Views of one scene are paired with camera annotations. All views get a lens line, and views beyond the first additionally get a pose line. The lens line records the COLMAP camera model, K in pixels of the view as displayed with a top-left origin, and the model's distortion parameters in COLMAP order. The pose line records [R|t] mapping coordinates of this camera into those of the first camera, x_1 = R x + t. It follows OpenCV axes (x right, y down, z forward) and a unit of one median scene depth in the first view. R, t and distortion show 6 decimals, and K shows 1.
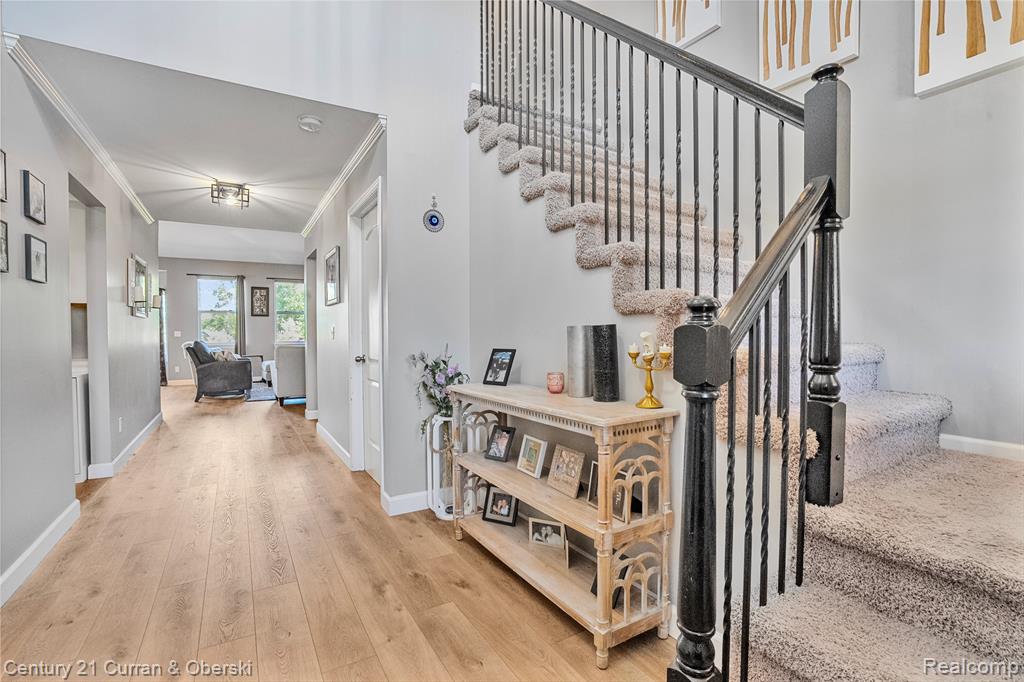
lens RADIAL K [[477.2, 0, 512.0], [0, 477.2, 341.0], [0, 0, 1]] dist [-0.061003, 0.021534]
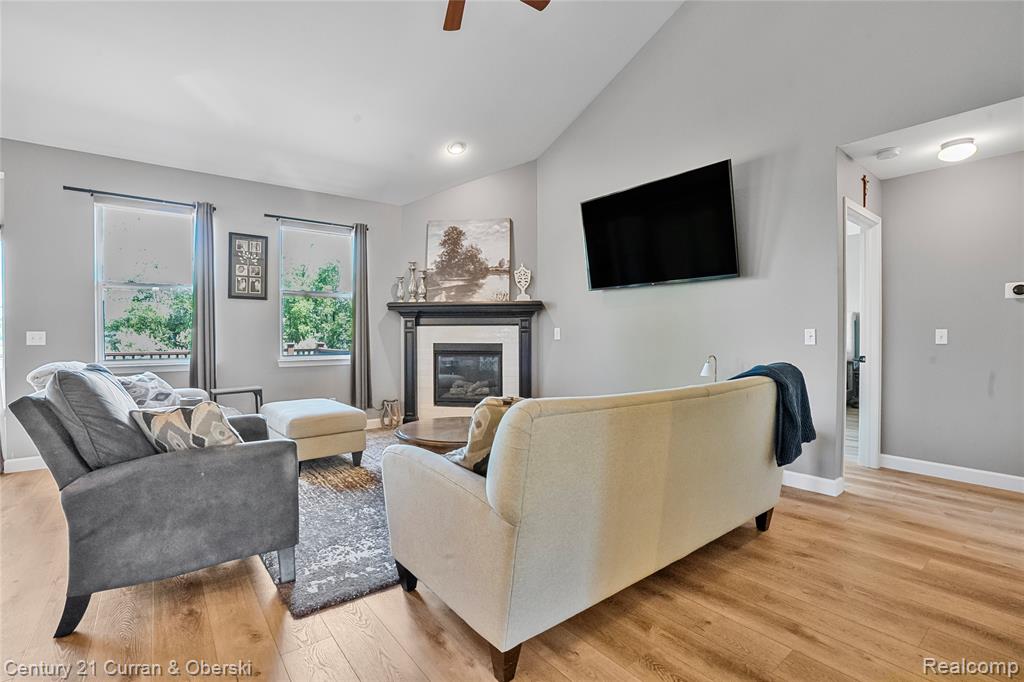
lens RADIAL K [[477.2, 0, 512.0], [0, 477.2, 341.0], [0, 0, 1]] dist [-0.061003, 0.021534]
pose [[0.992369, 0.002030, 0.123288, -0.476078], [-0.000818, 0.999951, -0.009877, -0.012135], [-0.123302, 0.009701, 0.992322, 0.732138]]
